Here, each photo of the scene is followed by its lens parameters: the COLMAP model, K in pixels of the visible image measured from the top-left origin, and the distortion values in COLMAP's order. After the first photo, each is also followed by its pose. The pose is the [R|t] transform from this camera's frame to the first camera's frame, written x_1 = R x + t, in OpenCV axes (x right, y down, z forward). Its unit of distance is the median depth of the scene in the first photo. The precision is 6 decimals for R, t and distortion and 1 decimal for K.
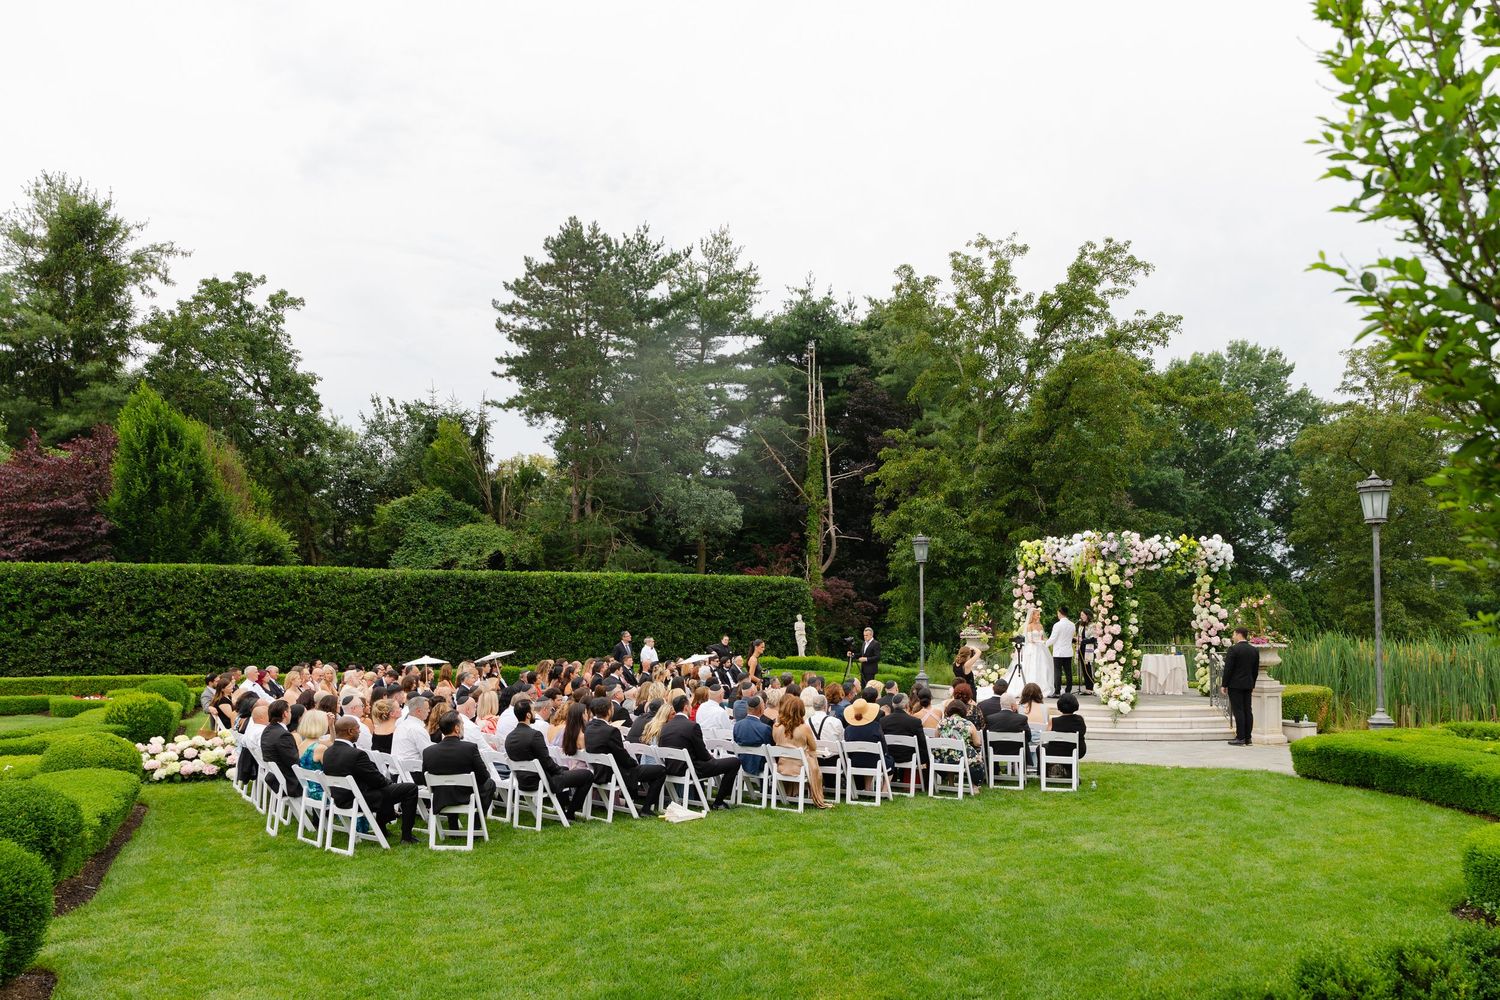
lens RADIAL K [[1035.7, 0, 775.8], [0, 1035.7, 547.5], [0, 0, 1]] dist [0.020055, -0.022578]
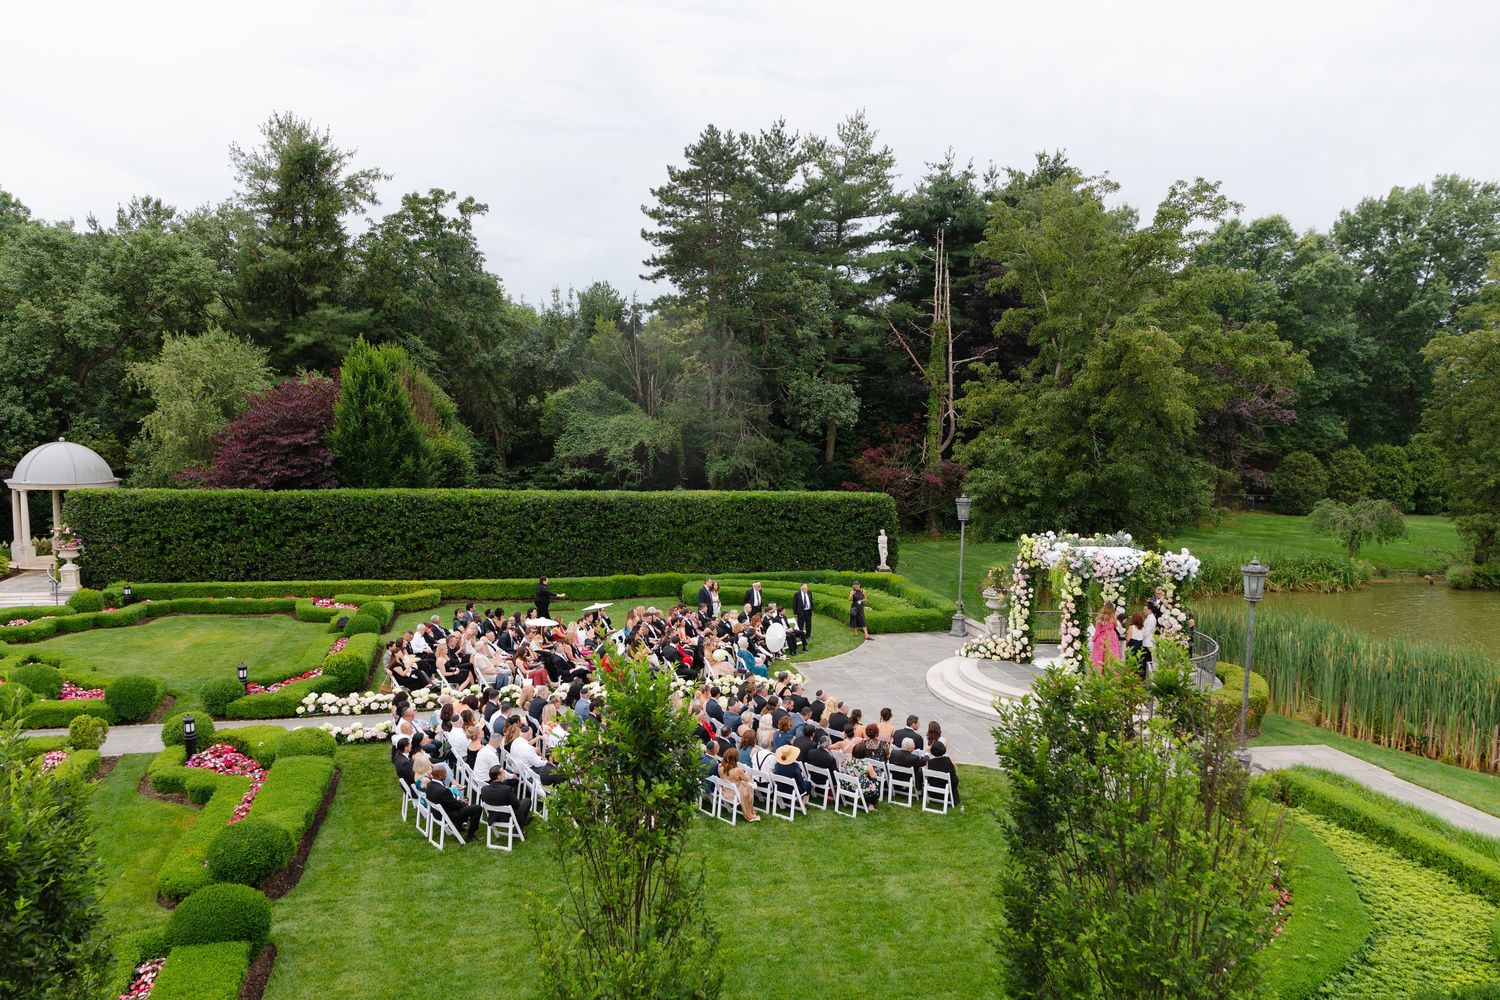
lens RADIAL K [[1007.3, 0, 750.0], [0, 1007.3, 500.0], [0, 0, 1]] dist [0.018865, -0.003129]
pose [[0.980323, 0.038003, -0.193708, 0.109205], [-0.010177, 0.989718, 0.142668, -0.145432], [0.197138, -0.137889, 0.970630, -0.119357]]
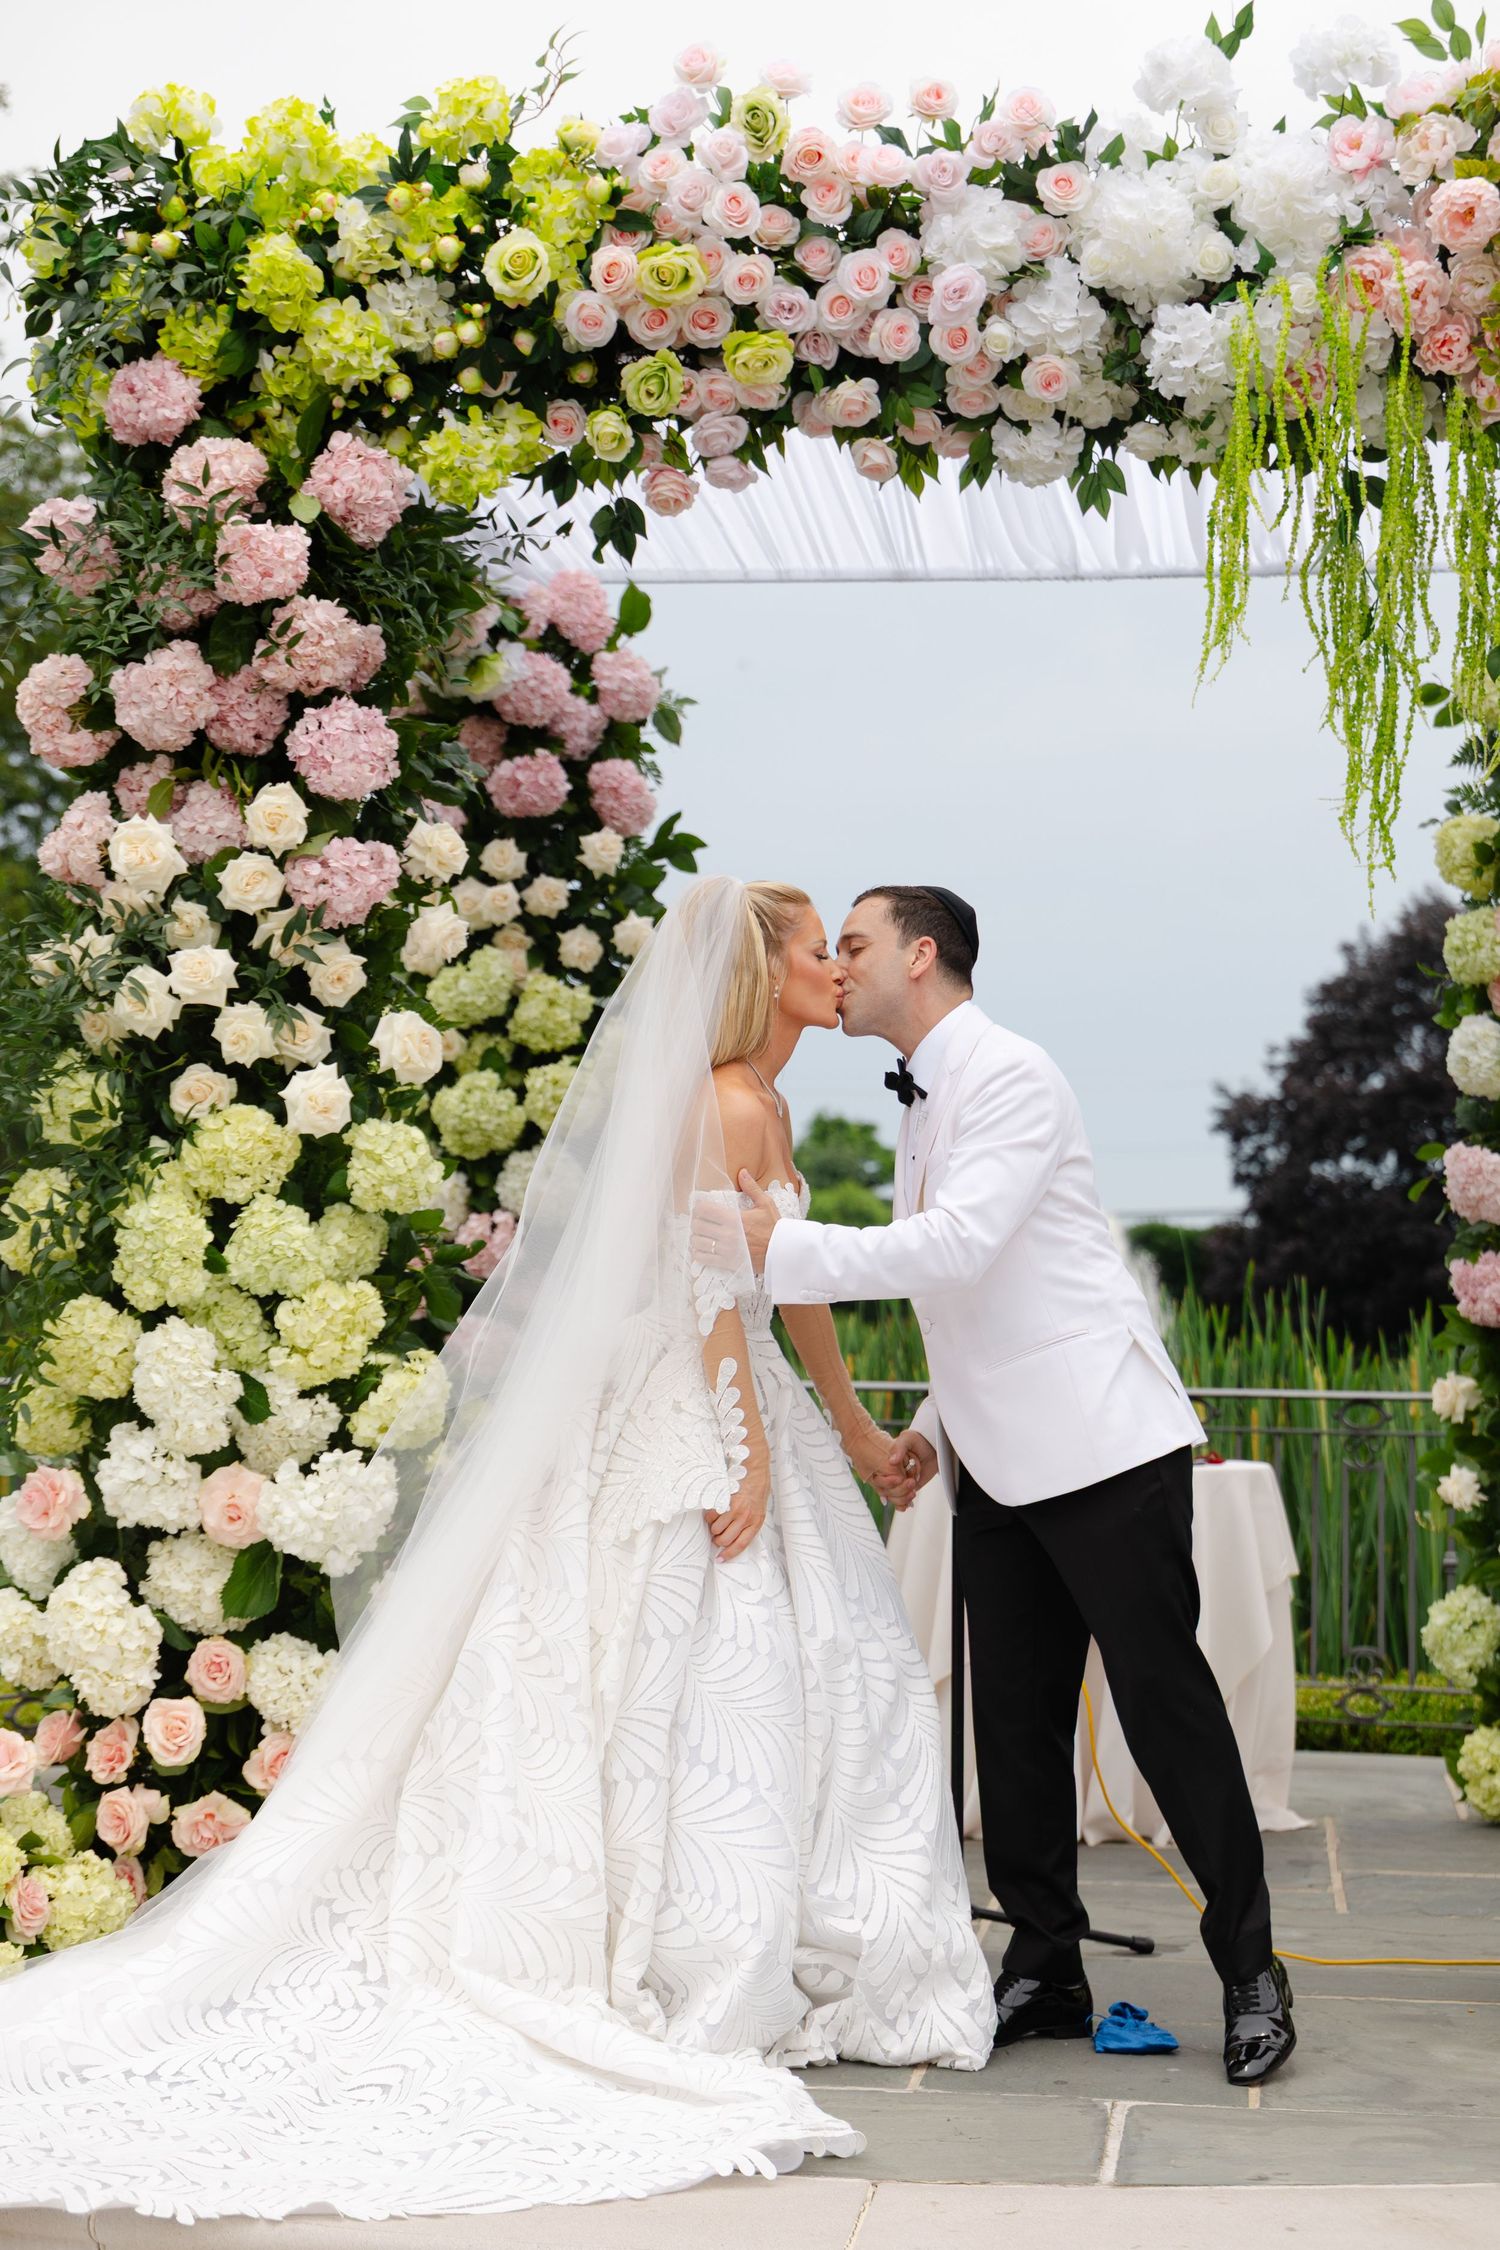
lens RADIAL K [[4109.8, 0, 762.3], [0, 4109.8, 1096.6], [0, 0, 1]] dist [0.037063, -0.279373]
pose [[0.502213, 0.045877, 0.863526, -0.007752], [-0.067655, 0.997615, -0.013654, 0.052123], [-0.862094, -0.051564, 0.504119, 0.561927]]
